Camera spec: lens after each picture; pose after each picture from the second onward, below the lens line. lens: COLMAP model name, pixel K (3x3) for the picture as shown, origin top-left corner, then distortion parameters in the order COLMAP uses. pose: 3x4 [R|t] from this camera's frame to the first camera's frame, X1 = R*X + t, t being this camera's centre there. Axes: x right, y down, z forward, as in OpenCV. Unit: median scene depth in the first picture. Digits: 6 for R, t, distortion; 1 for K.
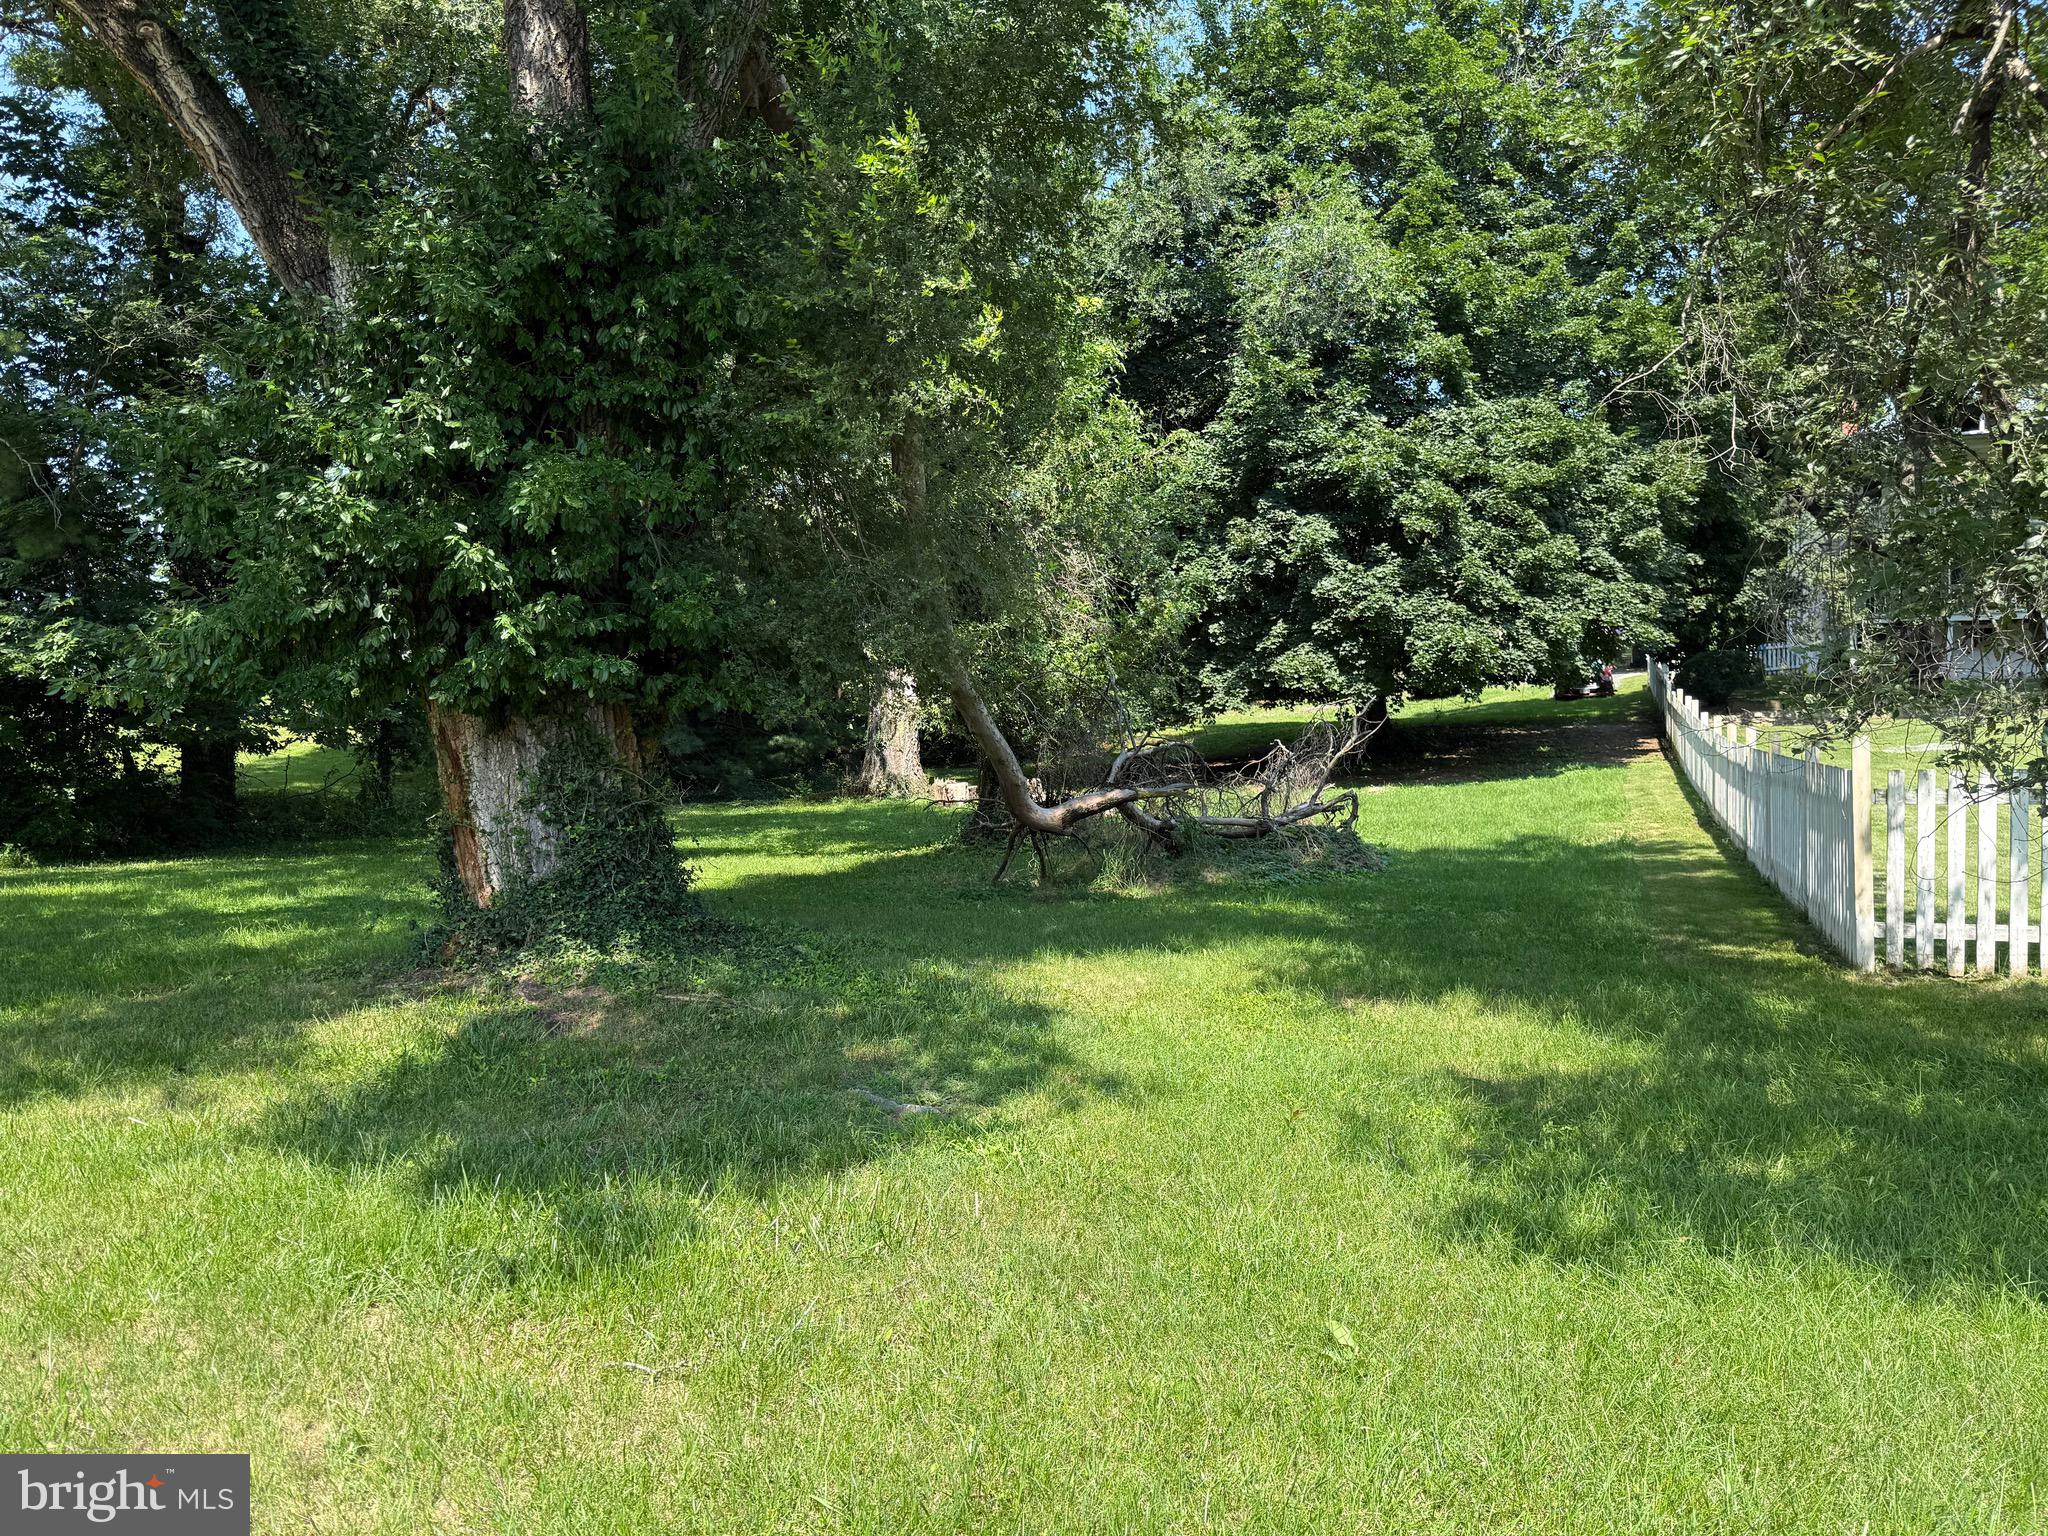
lens RADIAL K [[1372.6, 0, 944.5], [0, 1372.6, 764.7], [0, 0, 1]] dist [0.010162, -0.007401]
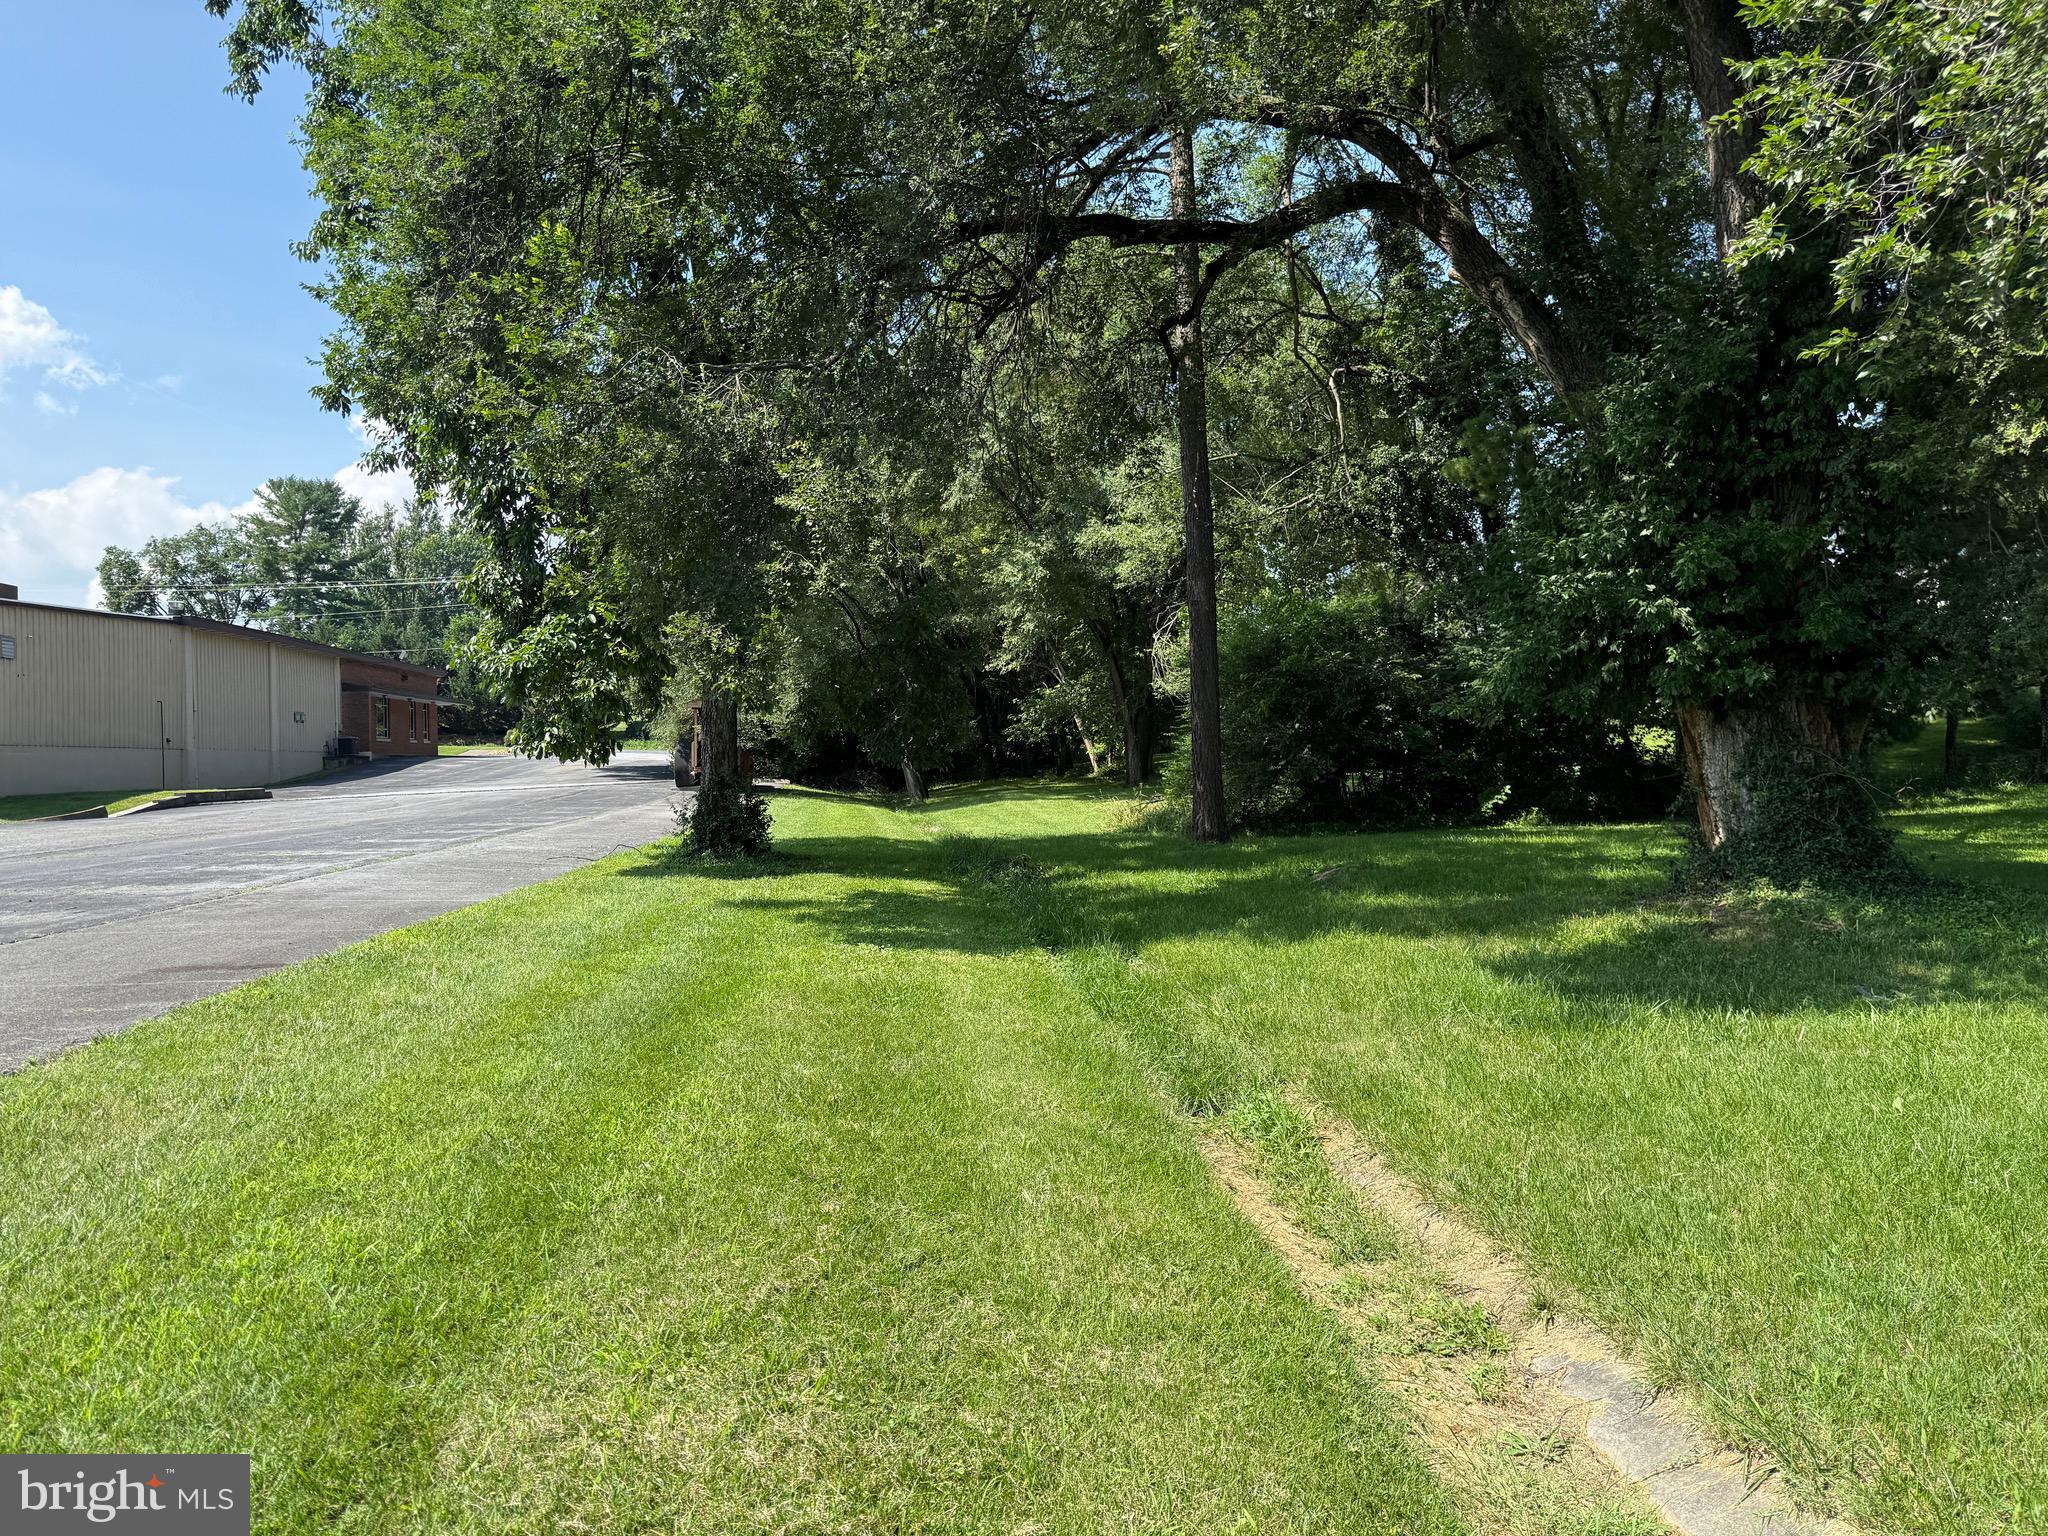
lens RADIAL K [[1372.6, 0, 1024.2], [0, 1372.6, 768.2], [0, 0, 1]] dist [0.010162, -0.007401]
pose [[0.526014, -0.009466, -0.850423, 0.476417], [0.027293, 0.999611, 0.005754, -0.005872], [0.850038, -0.026237, 0.526068, -0.301706]]
